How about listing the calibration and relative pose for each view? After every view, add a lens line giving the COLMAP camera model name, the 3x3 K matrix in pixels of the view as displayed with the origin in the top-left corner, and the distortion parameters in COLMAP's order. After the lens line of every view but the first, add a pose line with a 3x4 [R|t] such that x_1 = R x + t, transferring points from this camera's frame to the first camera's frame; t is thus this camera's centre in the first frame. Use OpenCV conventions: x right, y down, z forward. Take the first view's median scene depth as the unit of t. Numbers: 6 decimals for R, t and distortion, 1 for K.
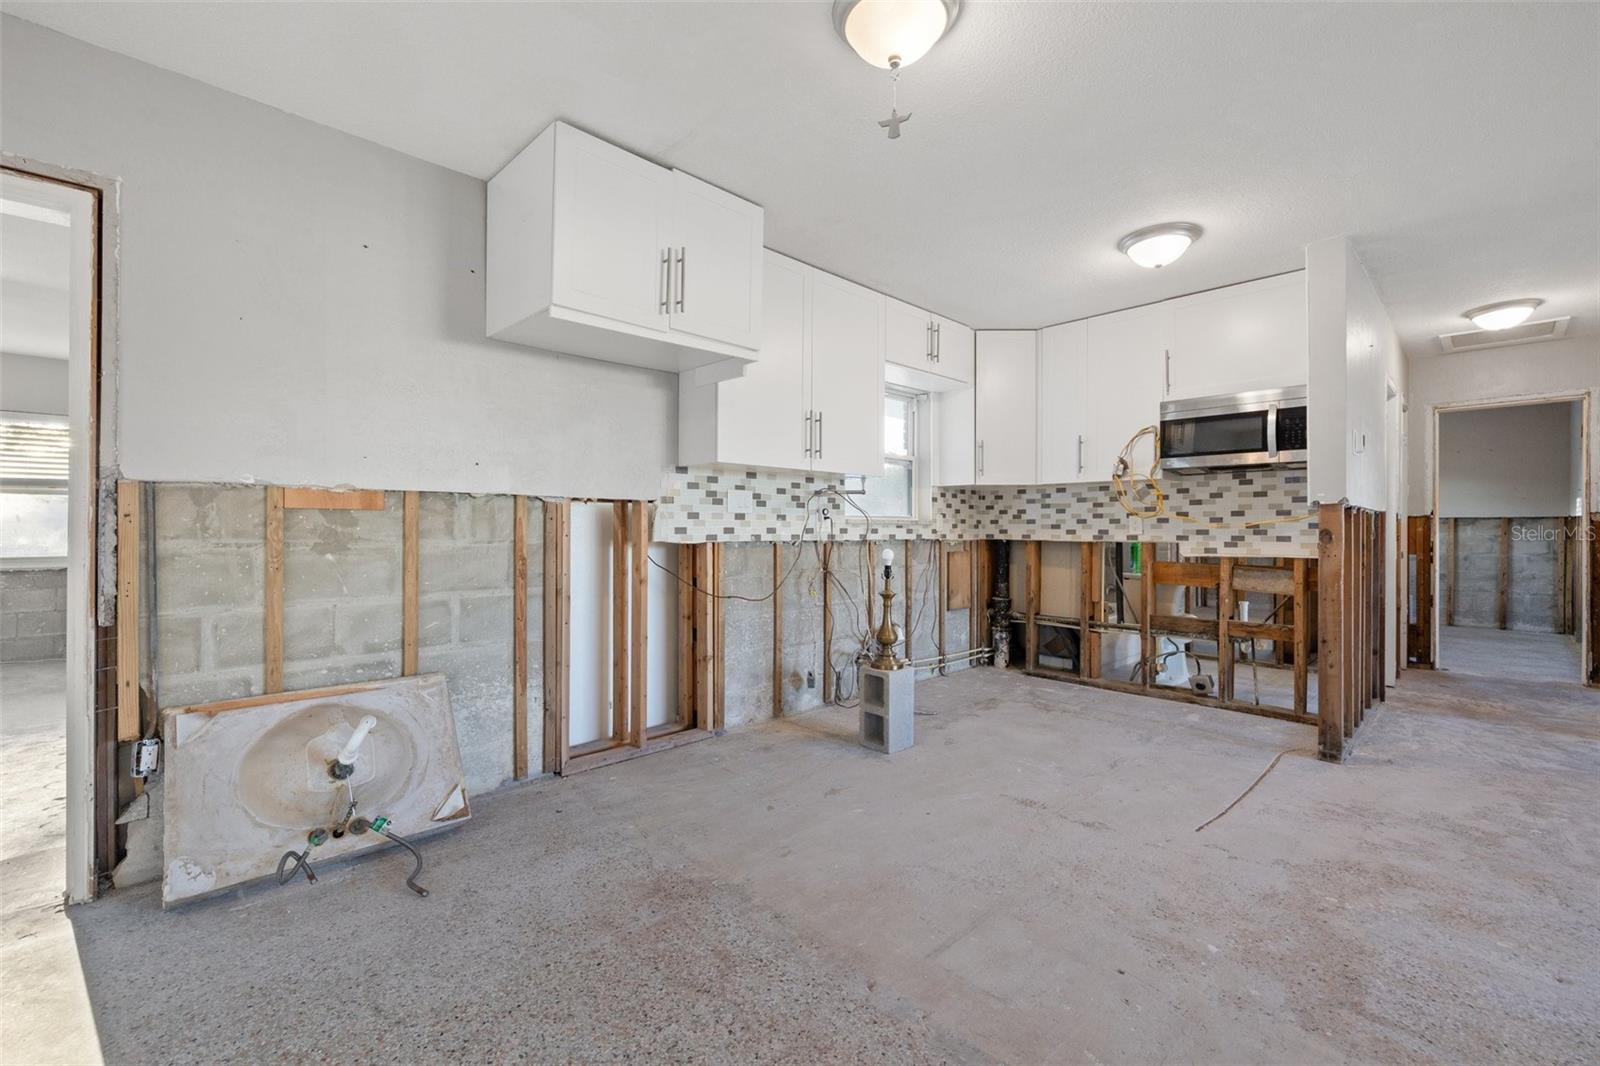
lens RADIAL K [[674.9, 0, 789.7], [0, 674.9, 525.6], [0, 0, 1]] dist [0.000594, -0.000056]
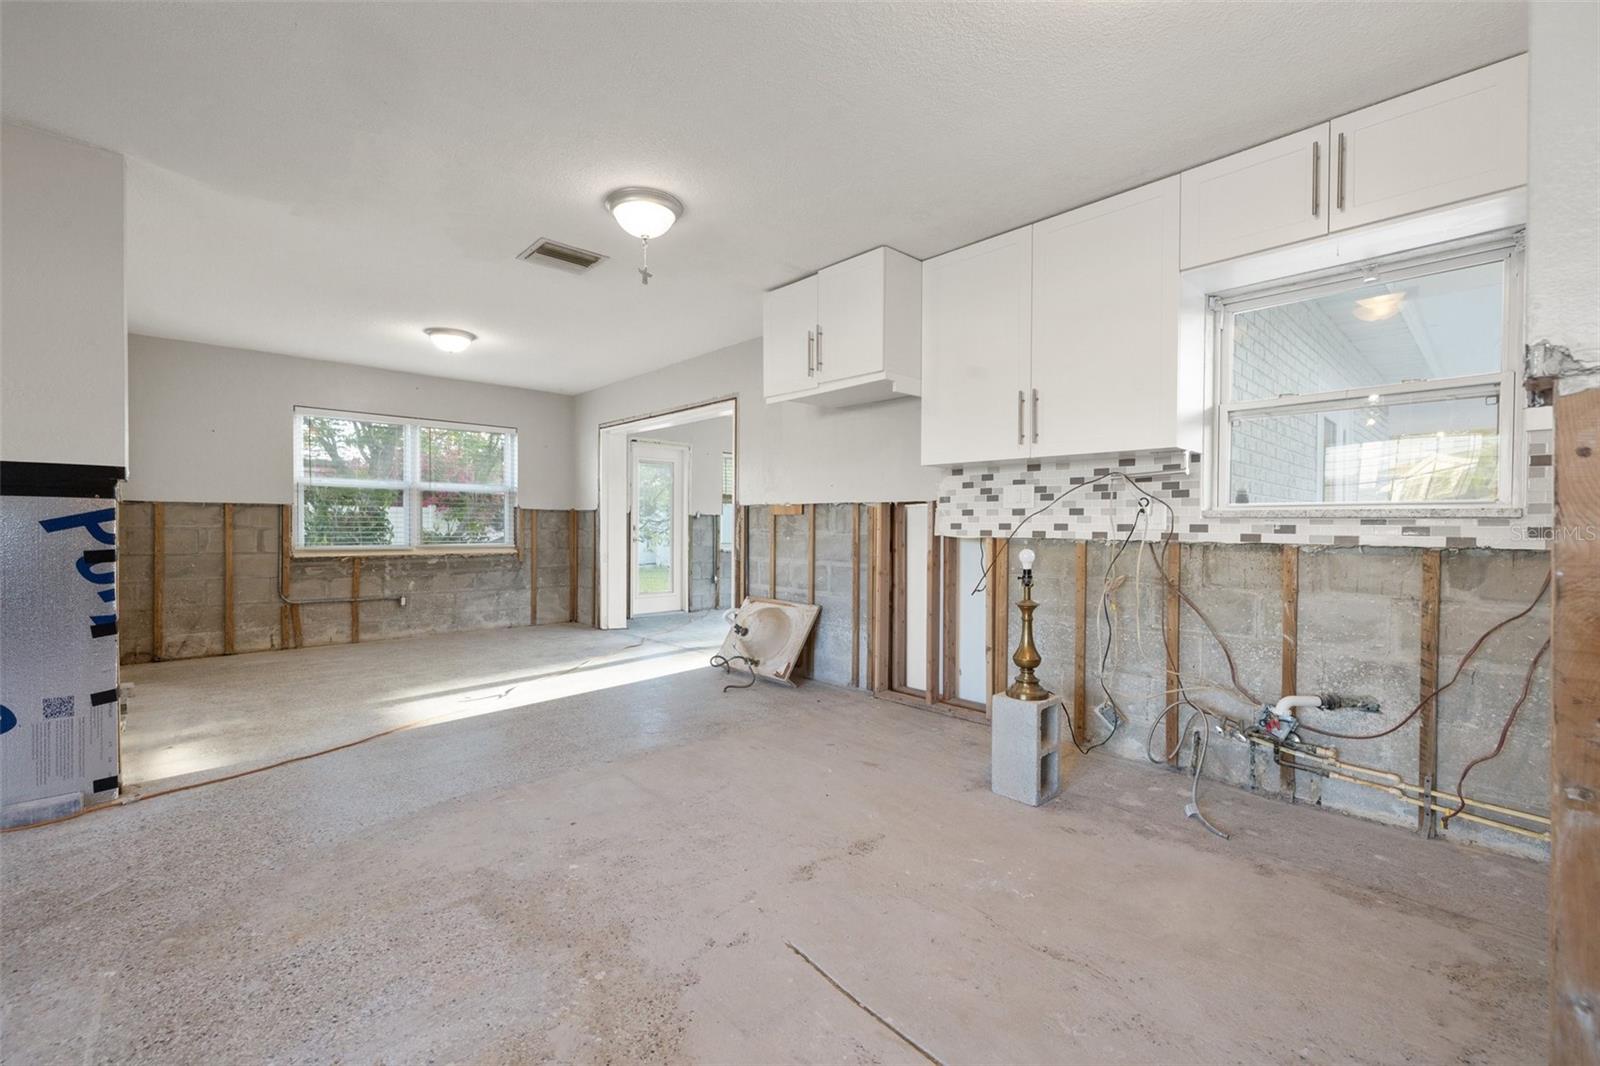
lens RADIAL K [[674.9, 0, 794.7], [0, 674.9, 530.9], [0, 0, 1]] dist [0.000594, -0.000056]
pose [[-0.017990, 0.005186, -0.999825, 0.898439], [-0.003695, 0.999979, 0.005253, 0.009567], [0.999831, 0.003789, -0.017971, 0.697616]]
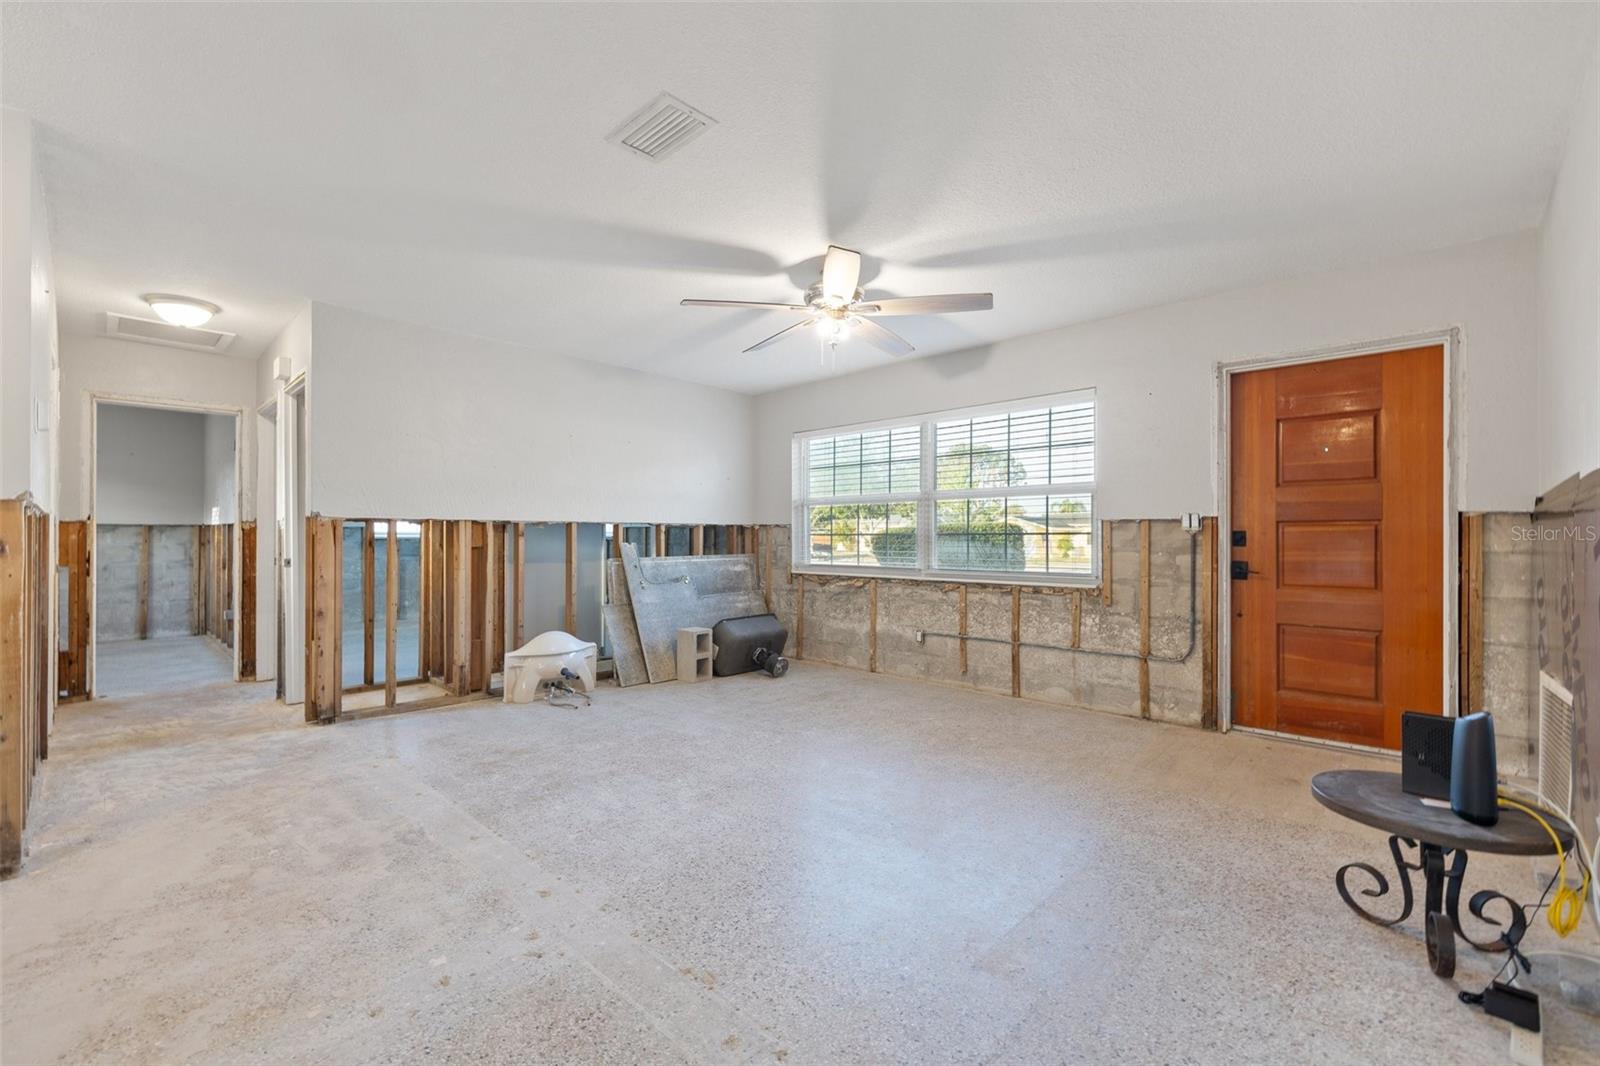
lens RADIAL K [[674.9, 0, 796.3], [0, 674.9, 537.0], [0, 0, 1]] dist [0.000594, -0.000056]
pose [[-0.045452, -0.001333, 0.998966, 0.079759], [-0.004288, 0.999990, 0.001140, 0.001297], [-0.998957, -0.004231, -0.045457, 0.210224]]
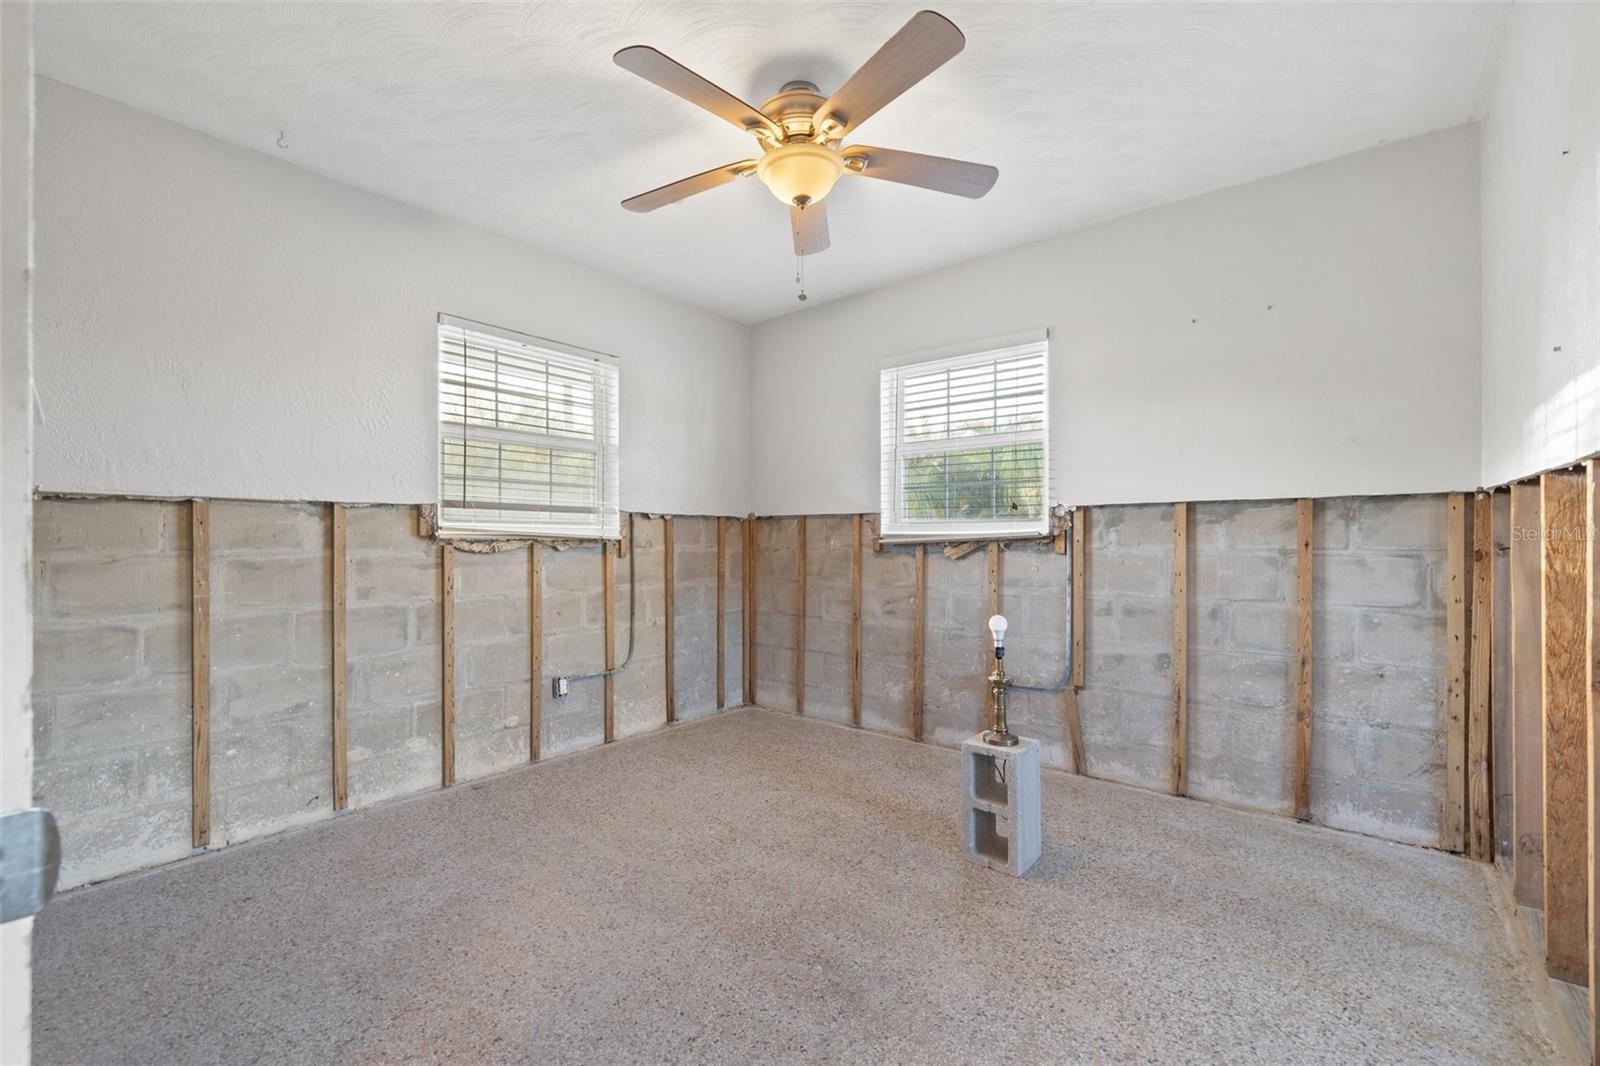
lens RADIAL K [[674.9, 0, 798.9], [0, 674.9, 535.3], [0, 0, 1]] dist [0.000594, -0.000056]
pose [[0.984820, -0.008824, 0.173352, 1.527650], [0.008018, 0.999954, 0.005347, 0.006328], [-0.173391, -0.003876, 0.984845, 1.447928]]
